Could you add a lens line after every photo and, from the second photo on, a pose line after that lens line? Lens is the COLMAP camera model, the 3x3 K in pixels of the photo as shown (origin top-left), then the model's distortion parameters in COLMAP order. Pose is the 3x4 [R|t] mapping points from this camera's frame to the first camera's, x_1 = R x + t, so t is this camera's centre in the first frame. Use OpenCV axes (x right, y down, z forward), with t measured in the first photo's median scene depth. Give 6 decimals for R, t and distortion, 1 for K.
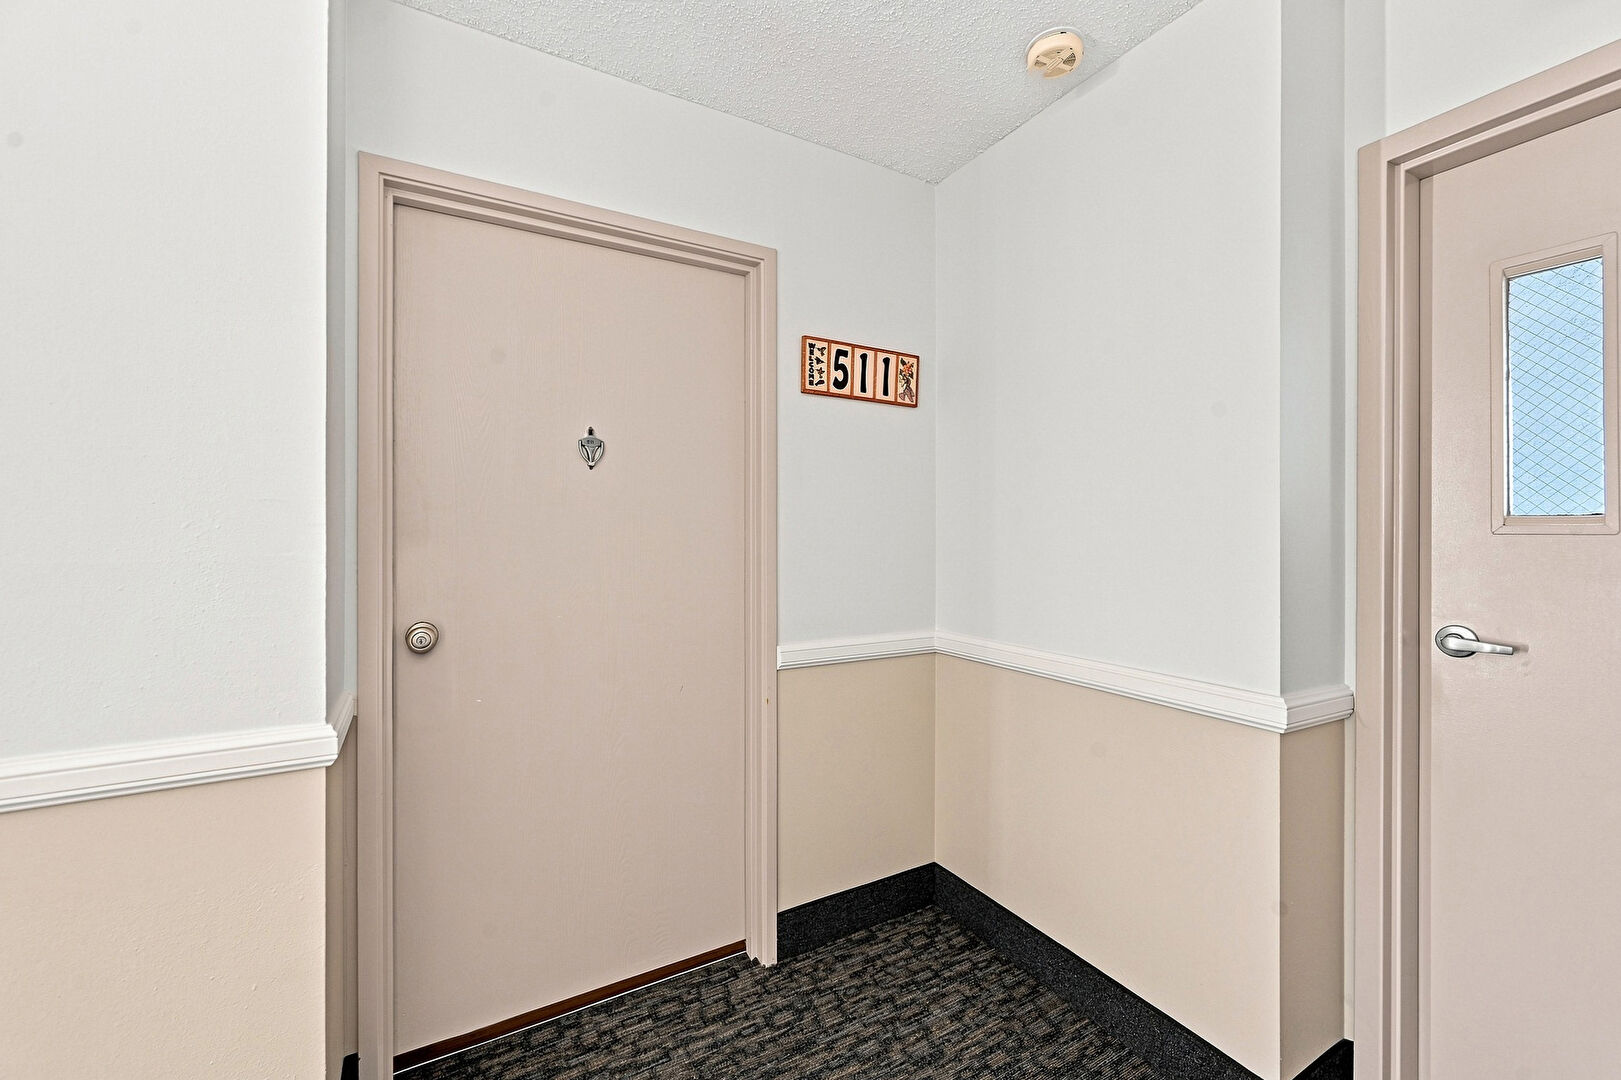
lens RADIAL K [[643.0, 0, 818.2], [0, 643.0, 535.2], [0, 0, 1]] dist [-0.002887, 0.000755]
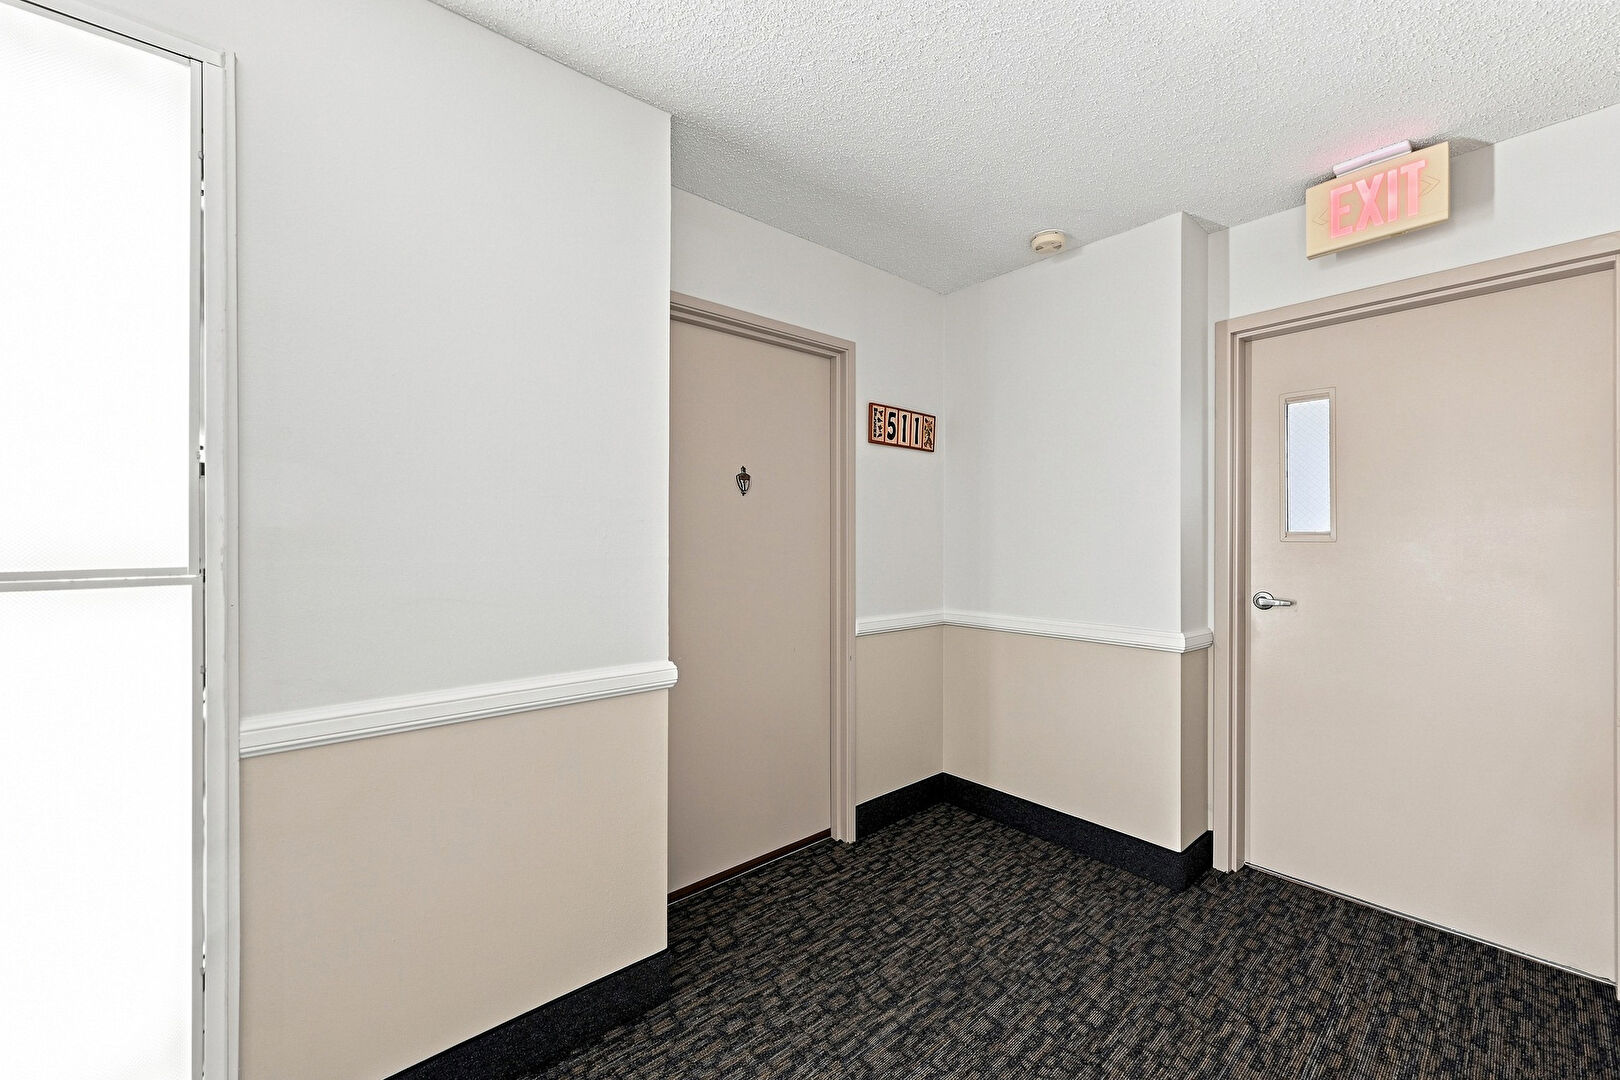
lens RADIAL K [[642.6, 0, 800.9], [0, 642.6, 541.4], [0, 0, 1]] dist [-0.002887, 0.000755]
pose [[0.981670, -0.000701, 0.190587, -0.469277], [0.000690, 1.000000, 0.000119, -0.001703], [-0.190587, 0.000015, 0.981670, -0.393181]]
